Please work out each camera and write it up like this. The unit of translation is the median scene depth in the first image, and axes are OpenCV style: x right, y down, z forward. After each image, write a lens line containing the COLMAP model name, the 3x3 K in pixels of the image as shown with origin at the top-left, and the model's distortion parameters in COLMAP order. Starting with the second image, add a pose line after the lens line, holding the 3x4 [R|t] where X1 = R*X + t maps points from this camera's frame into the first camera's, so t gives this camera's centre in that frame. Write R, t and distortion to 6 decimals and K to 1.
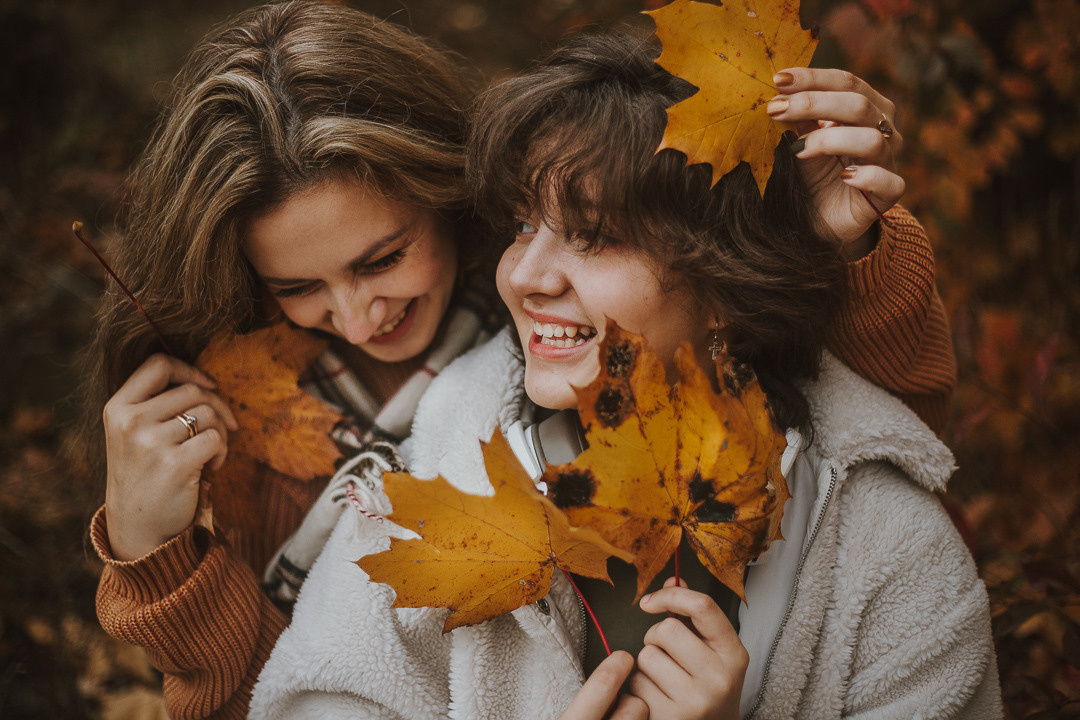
lens RADIAL K [[1595.4, 0, 540.0], [0, 1595.4, 360.0], [0, 0, 1]] dist [-0.000499, 0.006240]
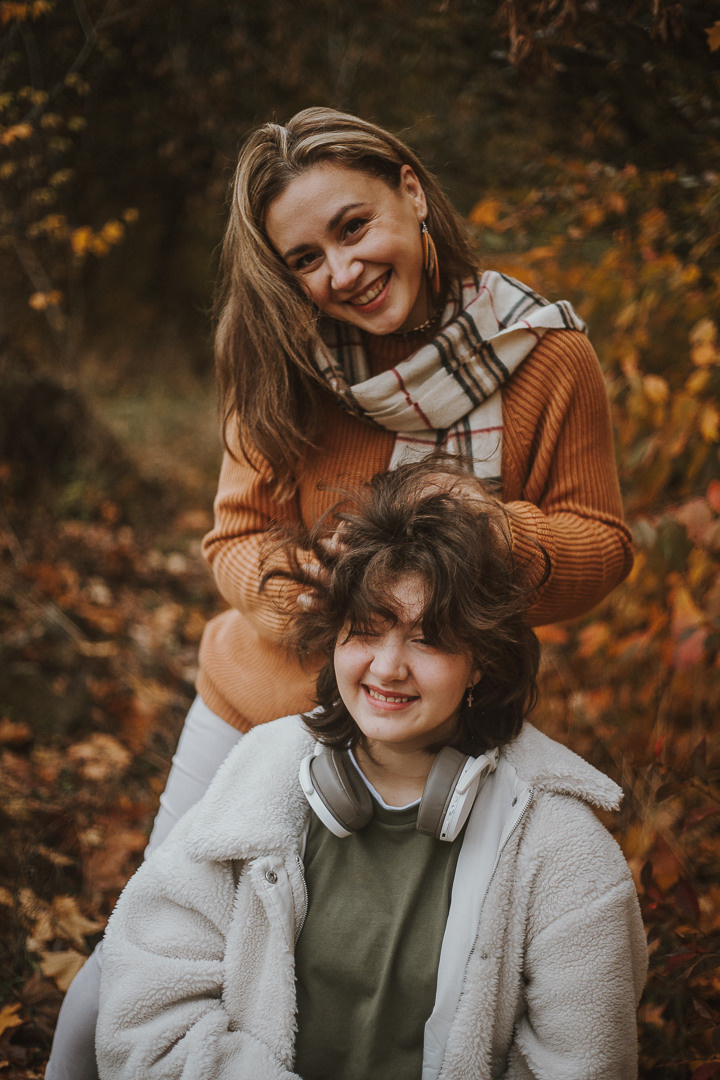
lens RADIAL K [[1484.7, 0, 360.0], [0, 1484.7, 540.0], [0, 0, 1]] dist [0.008843, 0.025251]
pose [[0.992602, 0.077585, -0.093394, 0.123903], [-0.088328, 0.989196, -0.116999, 0.008113], [0.083307, 0.124383, 0.988731, -0.382789]]
